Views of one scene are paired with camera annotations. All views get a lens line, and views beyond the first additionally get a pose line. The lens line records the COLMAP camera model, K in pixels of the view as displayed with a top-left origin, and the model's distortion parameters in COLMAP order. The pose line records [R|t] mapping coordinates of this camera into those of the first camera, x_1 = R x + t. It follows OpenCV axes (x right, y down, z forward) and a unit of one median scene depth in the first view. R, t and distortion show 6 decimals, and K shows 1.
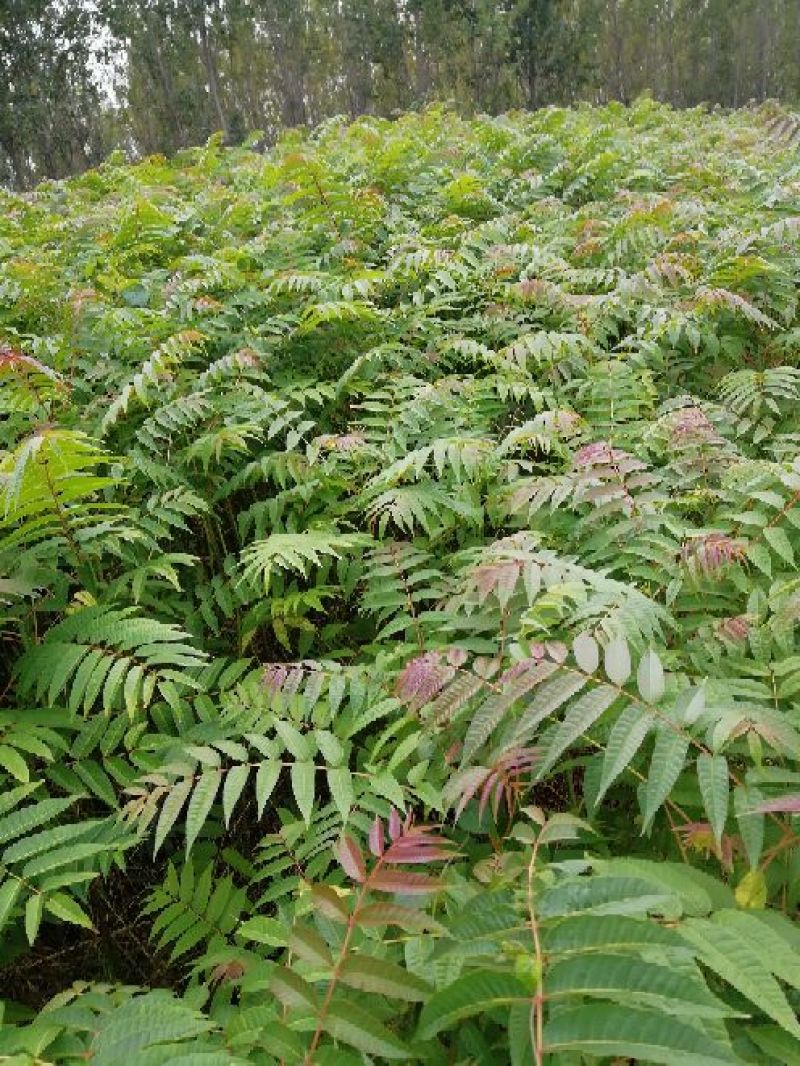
lens RADIAL K [[888.0, 0, 400.0], [0, 888.0, 533.0], [0, 0, 1]] dist [0.008347, 0.015692]
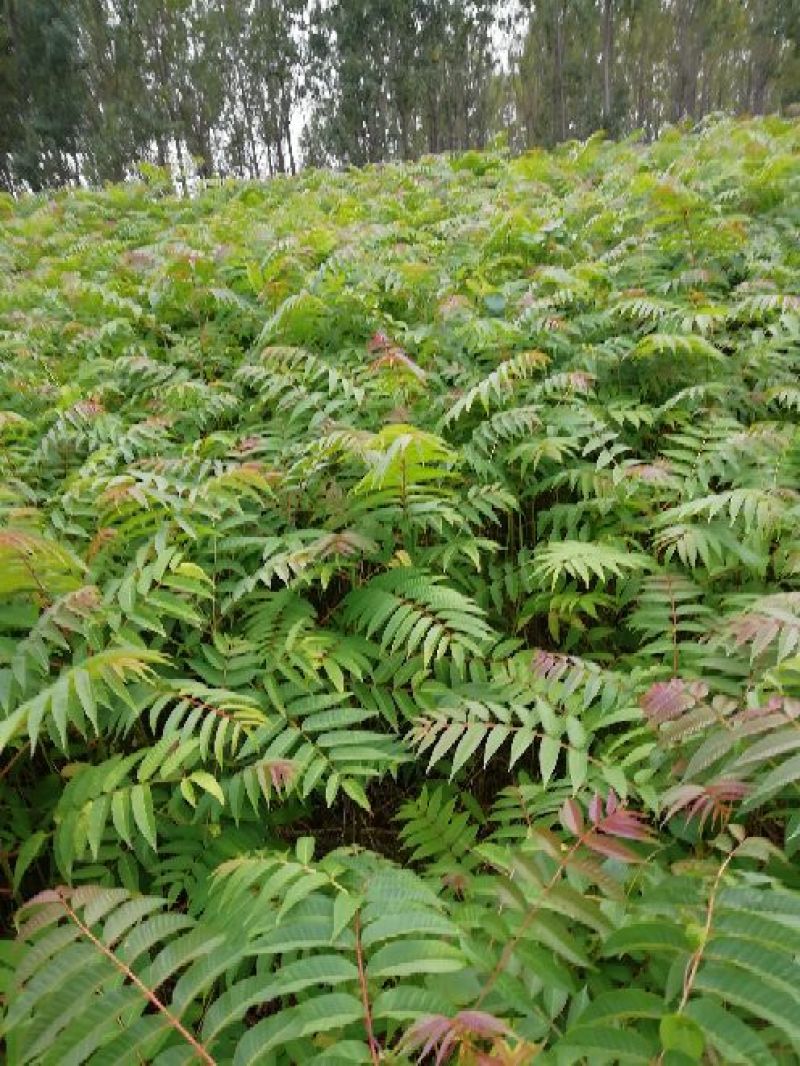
lens RADIAL K [[907.5, 0, 400.0], [0, 907.5, 533.0], [0, 0, 1]] dist [0.011560, -0.003421]
pose [[0.926348, 0.223870, -0.302922, 0.009387], [-0.215614, 0.974578, 0.060890, -0.032650], [0.308853, 0.008909, 0.951068, -0.175163]]
